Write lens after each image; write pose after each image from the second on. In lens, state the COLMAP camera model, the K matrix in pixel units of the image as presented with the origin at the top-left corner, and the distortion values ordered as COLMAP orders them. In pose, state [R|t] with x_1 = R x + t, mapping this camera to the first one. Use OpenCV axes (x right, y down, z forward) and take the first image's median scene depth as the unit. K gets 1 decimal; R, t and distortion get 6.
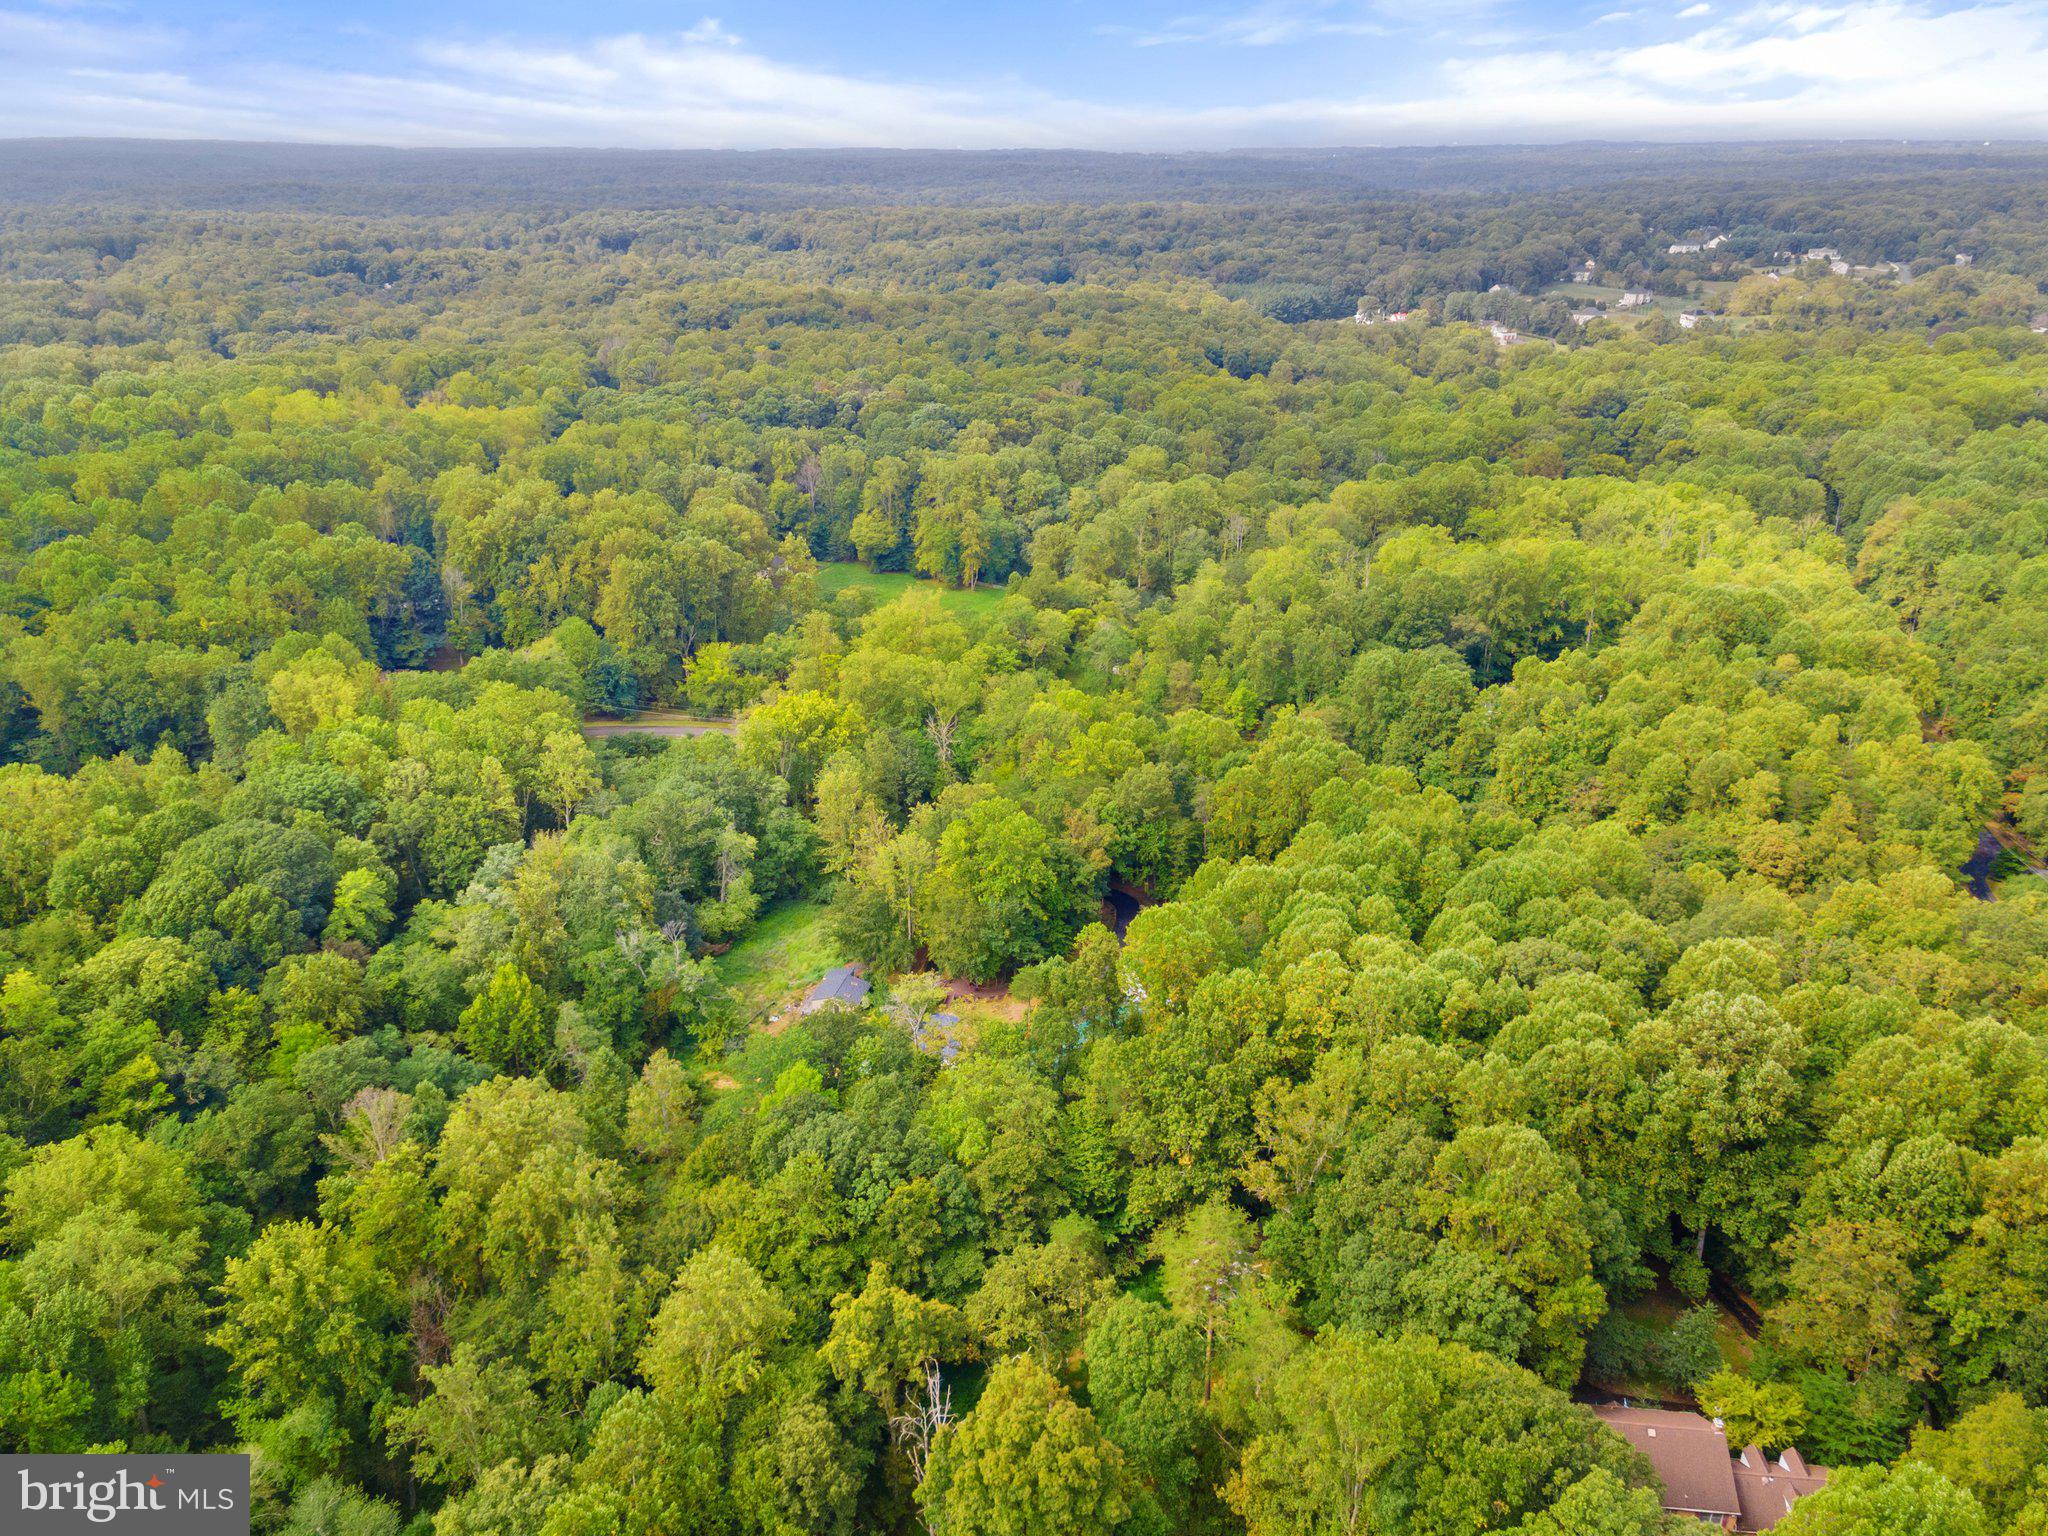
lens RADIAL K [[1564.2, 0, 1017.6], [0, 1564.2, 760.2], [0, 0, 1]] dist [0.011900, 0.065580]
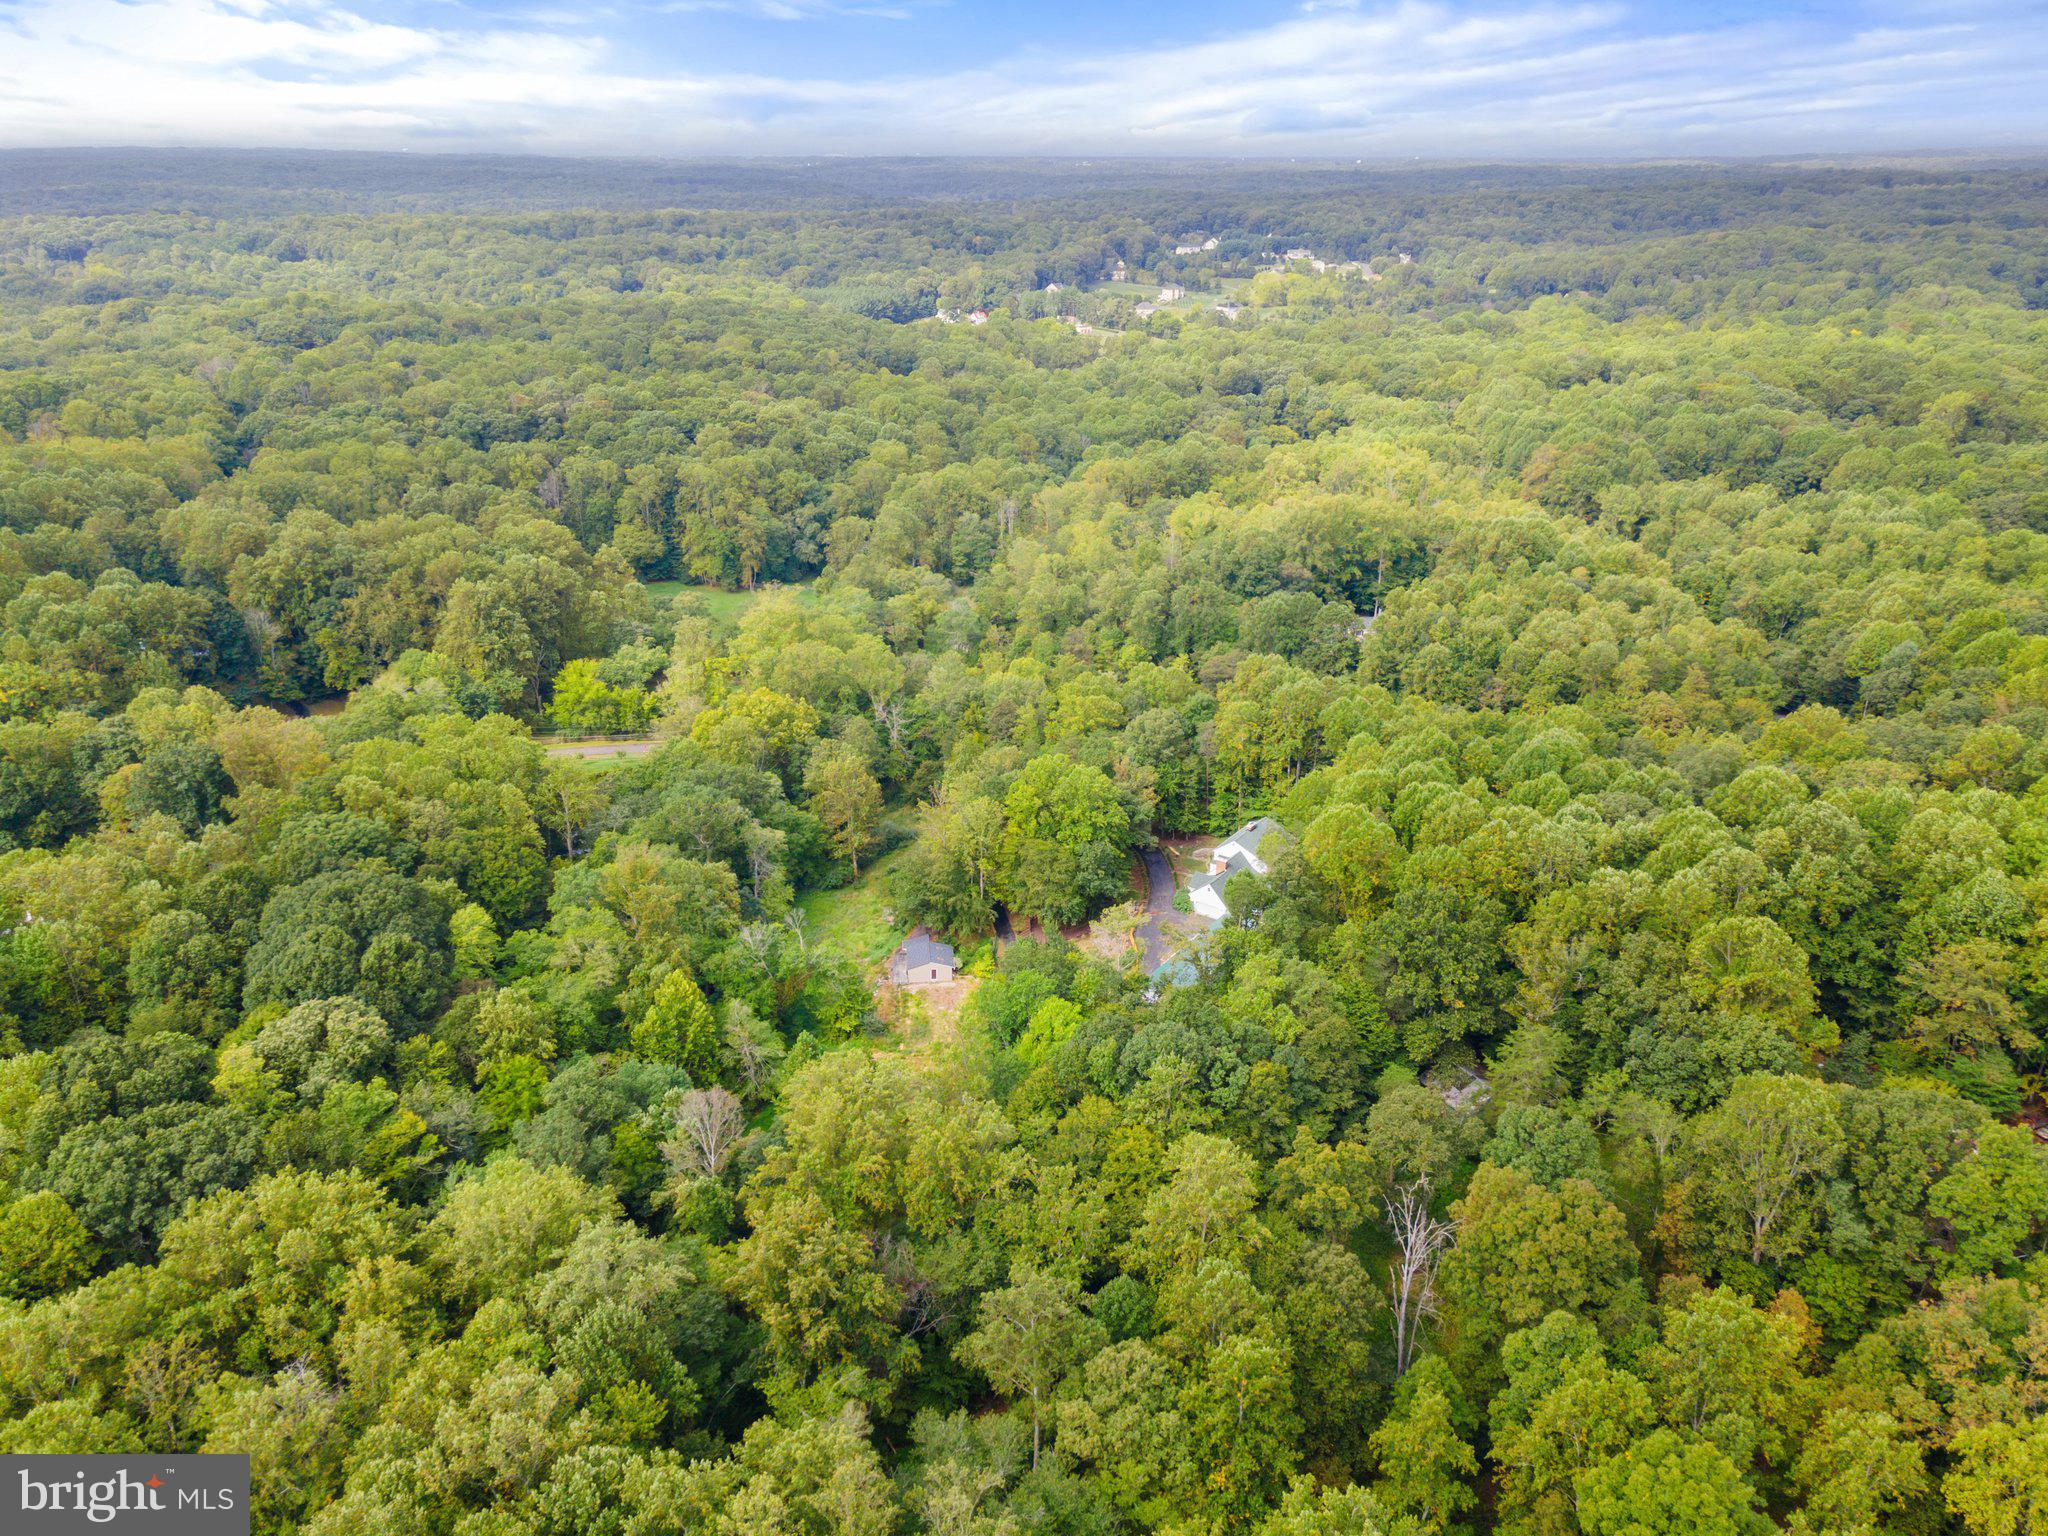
lens RADIAL K [[1564.2, 0, 1017.6], [0, 1564.2, 760.2], [0, 0, 1]] dist [0.011900, 0.065580]
pose [[0.935803, -0.124110, 0.329954, -0.253200], [0.125812, 0.991921, 0.016280, 0.004988], [-0.329309, 0.026277, 0.943857, -0.004804]]
